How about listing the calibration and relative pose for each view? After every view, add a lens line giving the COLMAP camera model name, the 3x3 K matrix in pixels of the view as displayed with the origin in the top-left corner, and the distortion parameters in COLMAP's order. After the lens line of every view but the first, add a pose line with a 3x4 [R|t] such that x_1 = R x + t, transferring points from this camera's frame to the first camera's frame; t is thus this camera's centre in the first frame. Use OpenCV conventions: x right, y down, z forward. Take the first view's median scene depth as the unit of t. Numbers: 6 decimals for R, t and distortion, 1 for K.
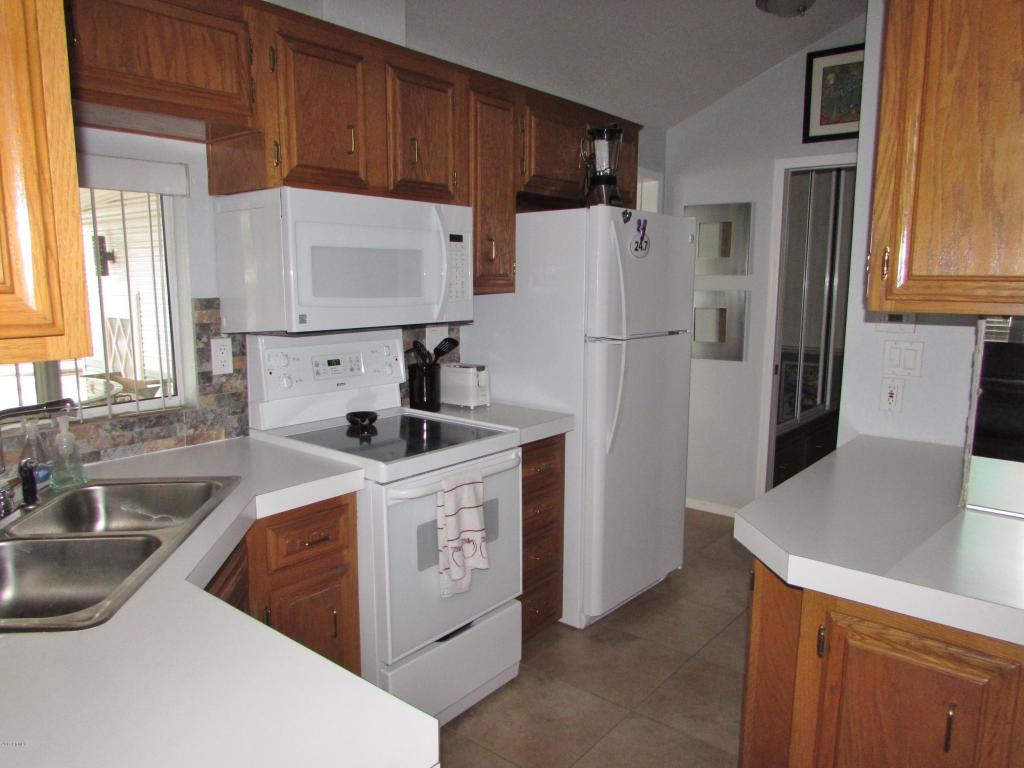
lens RADIAL K [[722.0, 0, 512.0], [0, 722.0, 384.0], [0, 0, 1]] dist [-0.029543, 0.005852]
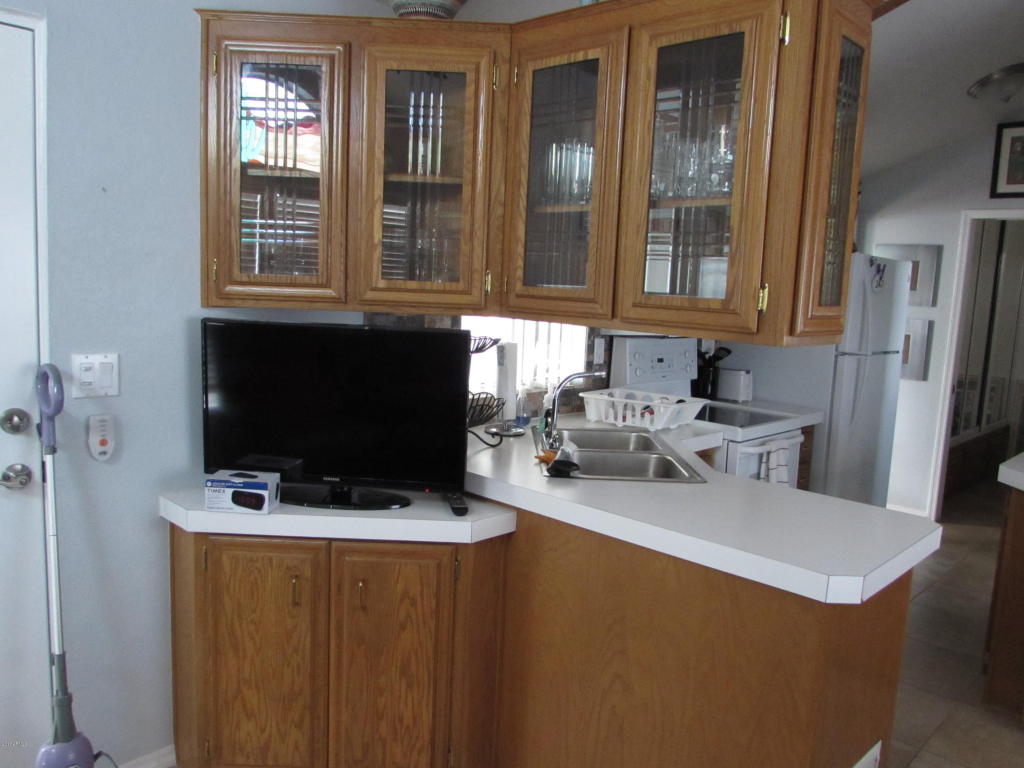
lens RADIAL K [[799.3, 0, 512.0], [0, 799.3, 384.0], [0, 0, 1]] dist [-0.031666, 0.000132]
pose [[0.996029, 0.057115, -0.068288, -0.443350], [-0.058359, 0.998162, -0.016363, 0.059505], [0.067227, 0.020283, 0.997531, -0.558880]]
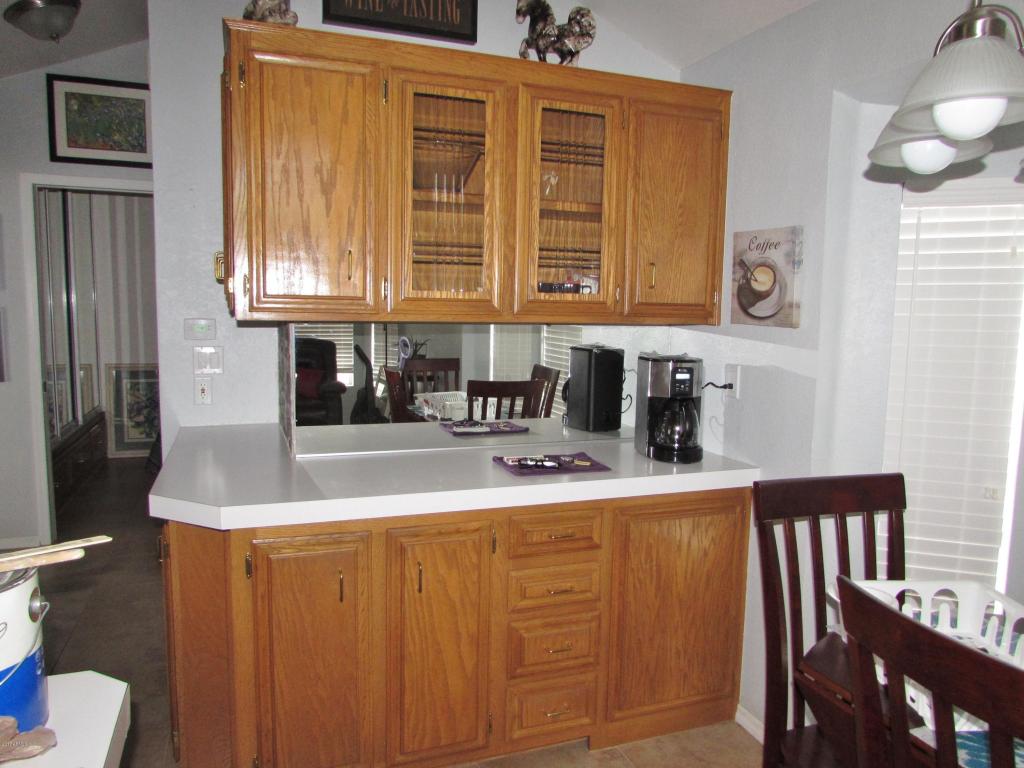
lens RADIAL K [[722.0, 0, 512.0], [0, 722.0, 384.0], [0, 0, 1]] dist [-0.029543, 0.005852]
pose [[0.506315, -0.090101, 0.857629, -0.251330], [0.108956, 0.993241, 0.040024, 0.010723], [-0.855438, 0.073179, 0.512710, -0.080998]]
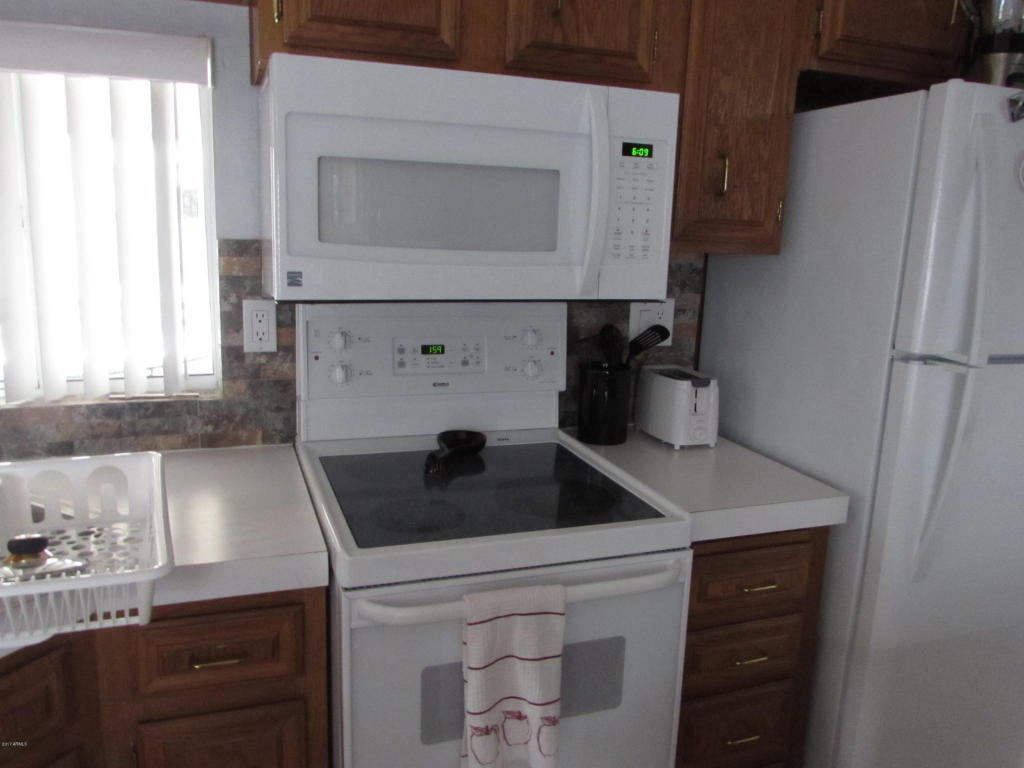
lens RADIAL K [[799.3, 0, 512.0], [0, 799.3, 384.0], [0, 0, 1]] dist [-0.031666, 0.000132]
pose [[0.859944, 0.128479, -0.493952, 0.178333], [-0.106771, 0.991669, 0.072054, -0.062193], [0.499095, -0.009223, 0.866498, 0.451698]]
